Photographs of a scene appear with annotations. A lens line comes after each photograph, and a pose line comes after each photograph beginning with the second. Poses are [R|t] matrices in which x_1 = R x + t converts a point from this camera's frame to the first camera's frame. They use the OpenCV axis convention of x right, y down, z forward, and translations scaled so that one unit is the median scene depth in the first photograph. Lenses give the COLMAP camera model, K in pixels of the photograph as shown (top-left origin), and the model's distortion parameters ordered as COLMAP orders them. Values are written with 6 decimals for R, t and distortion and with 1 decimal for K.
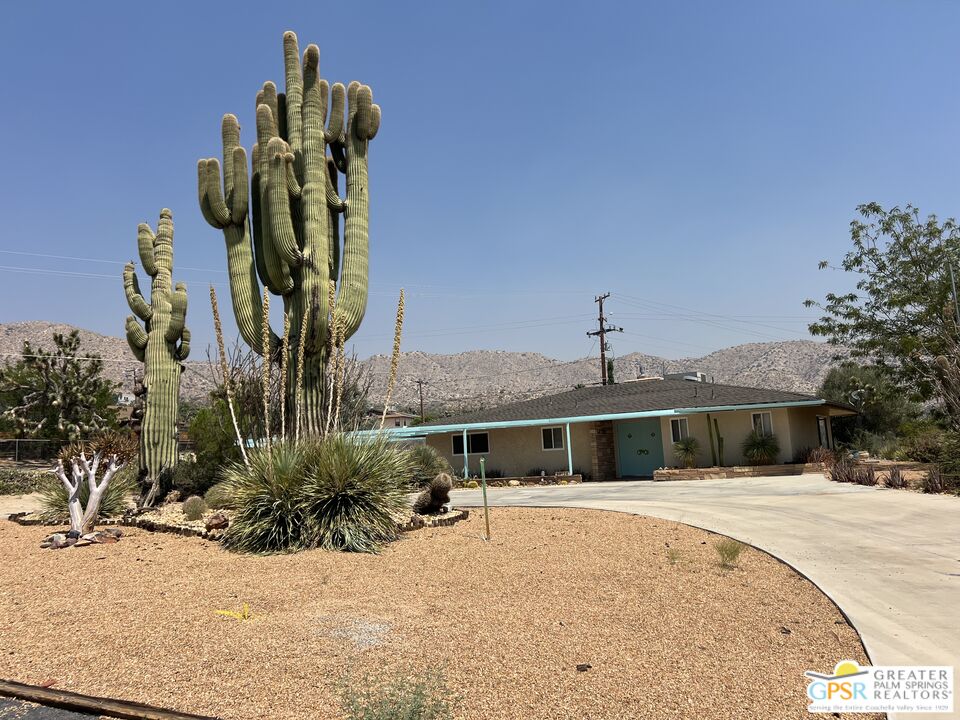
lens RADIAL K [[707.8, 0, 480.0], [0, 707.8, 360.0], [0, 0, 1]] dist [0.046053, -0.000895]
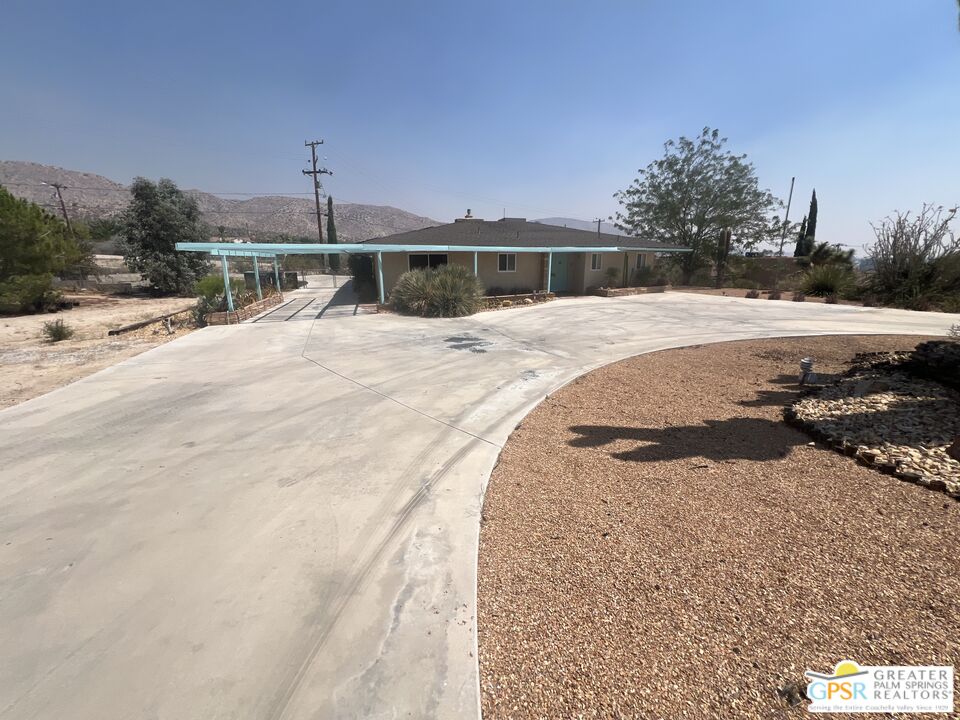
lens RADIAL K [[384.6, 0, 480.0], [0, 384.6, 360.0], [0, 0, 1]] dist [-0.000798, 0.000152]
pose [[0.674459, -0.141186, 0.724687, -0.452669], [-0.132043, 0.942654, 0.306542, 0.071178], [-0.726409, -0.302440, 0.617139, 0.560989]]
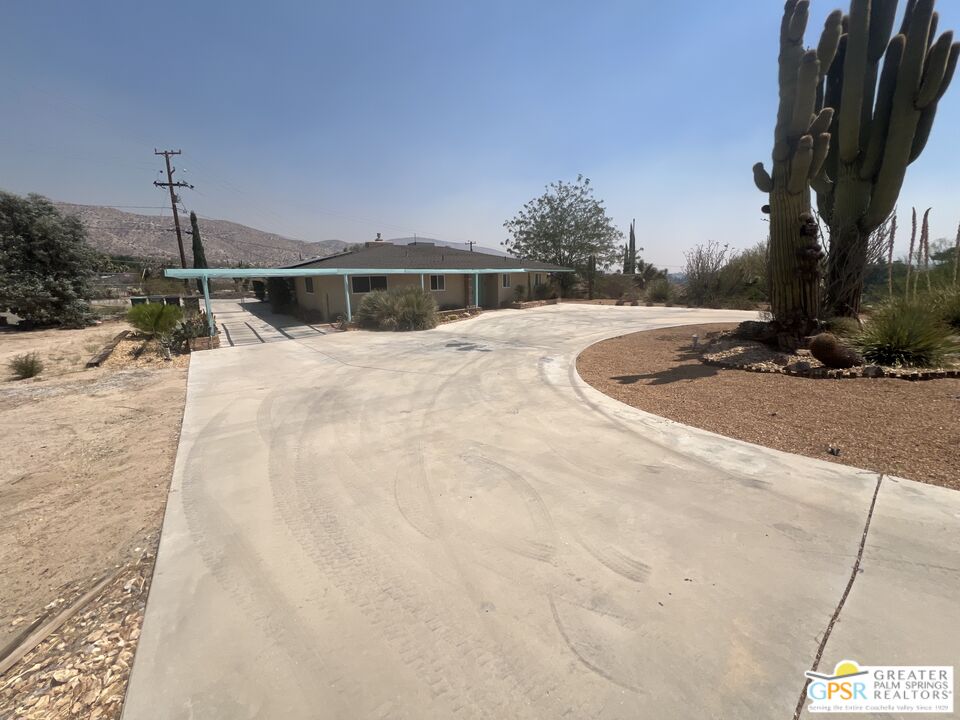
lens RADIAL K [[383.7, 0, 480.0], [0, 383.7, 360.0], [0, 0, 1]] dist [-0.000390, 0.000175]
pose [[0.388291, -0.153889, 0.908597, -0.598322], [-0.131734, 0.966563, 0.220004, 0.080397], [-0.912073, -0.205118, 0.355036, 0.613242]]
